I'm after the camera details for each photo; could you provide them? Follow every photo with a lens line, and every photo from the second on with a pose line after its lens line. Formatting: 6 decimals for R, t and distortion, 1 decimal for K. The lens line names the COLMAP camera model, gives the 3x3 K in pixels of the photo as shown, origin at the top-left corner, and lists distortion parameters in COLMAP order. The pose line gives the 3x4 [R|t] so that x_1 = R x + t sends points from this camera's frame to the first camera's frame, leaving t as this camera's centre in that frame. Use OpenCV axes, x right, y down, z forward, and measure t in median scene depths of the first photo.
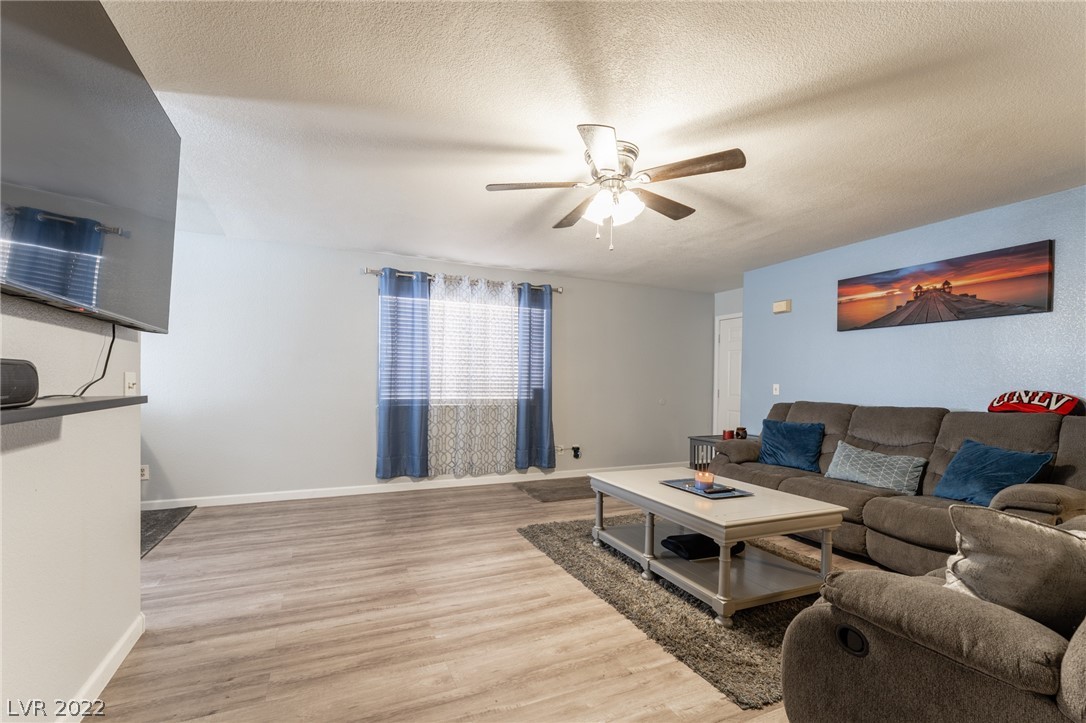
lens RADIAL K [[449.4, 0, 546.5], [0, 449.4, 389.1], [0, 0, 1]] dist [-0.000138, -0.000104]
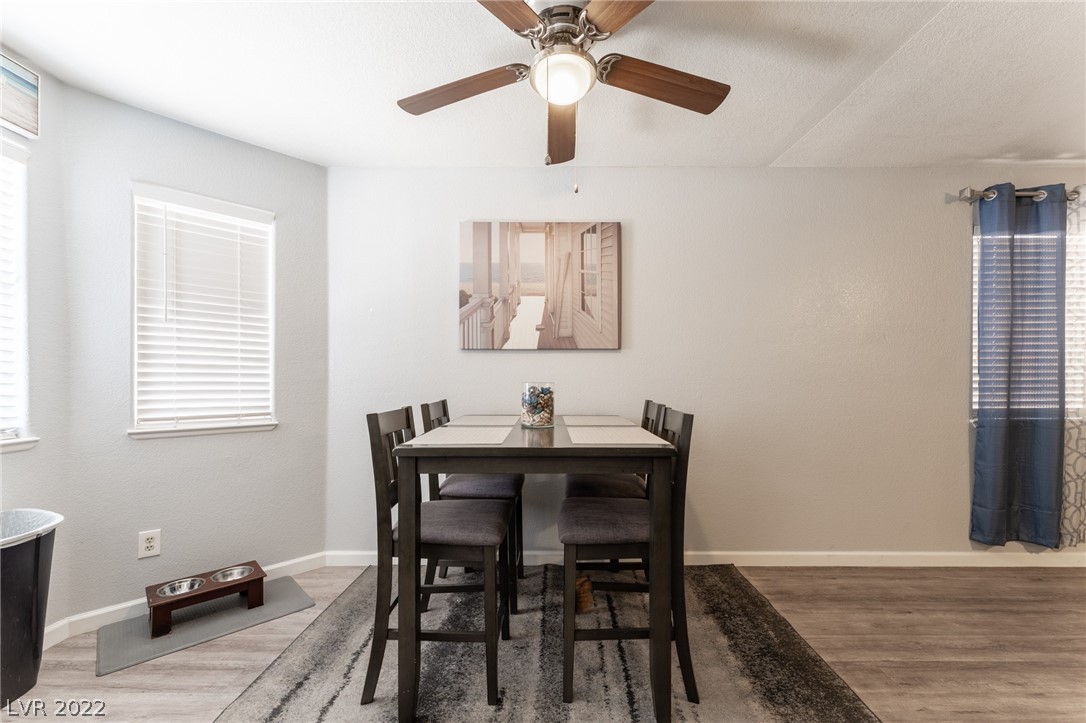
lens RADIAL K [[432.8, 0, 540.7], [0, 432.8, 372.8], [0, 0, 1]] dist [-0.000072, 0.000013]
pose [[0.901063, -0.018836, -0.433278, -0.854838], [0.008133, 0.999615, -0.026542, -0.018851], [0.433611, 0.020392, 0.900869, 0.309935]]
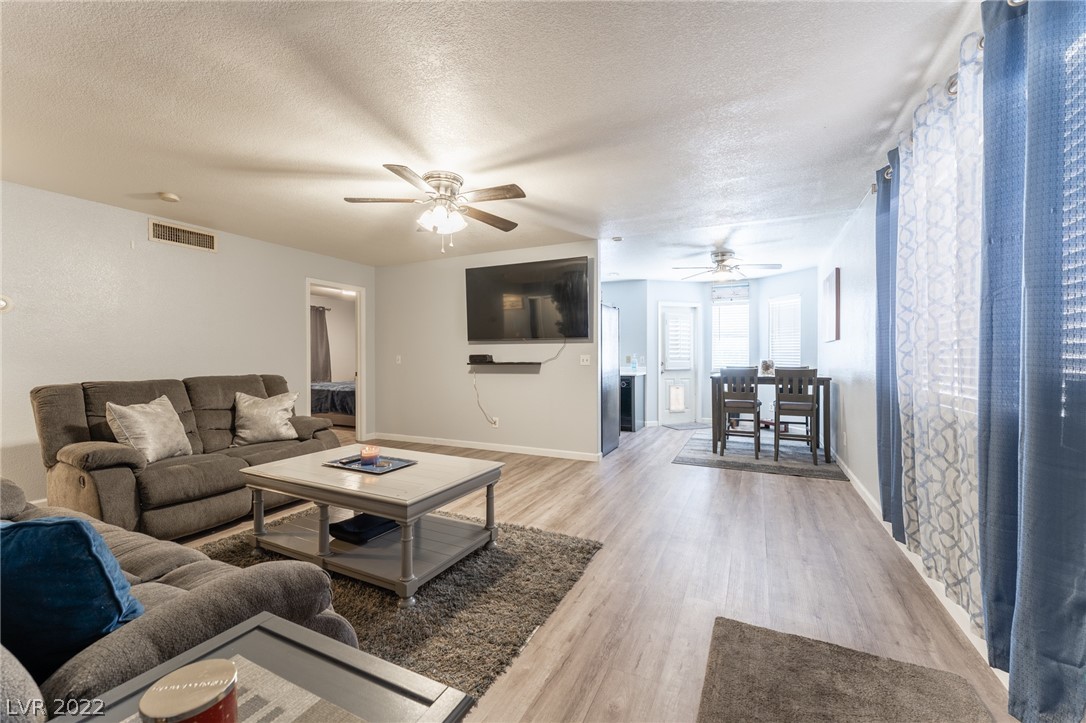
lens RADIAL K [[449.6, 0, 549.3], [0, 449.6, 360.0], [0, 0, 1]] dist [0.001322, -0.000397]
pose [[-0.757795, -0.008734, -0.652435, 0.509481], [-0.018298, 0.999802, 0.007868, -0.014448], [0.652236, 0.017901, -0.757804, 1.504729]]
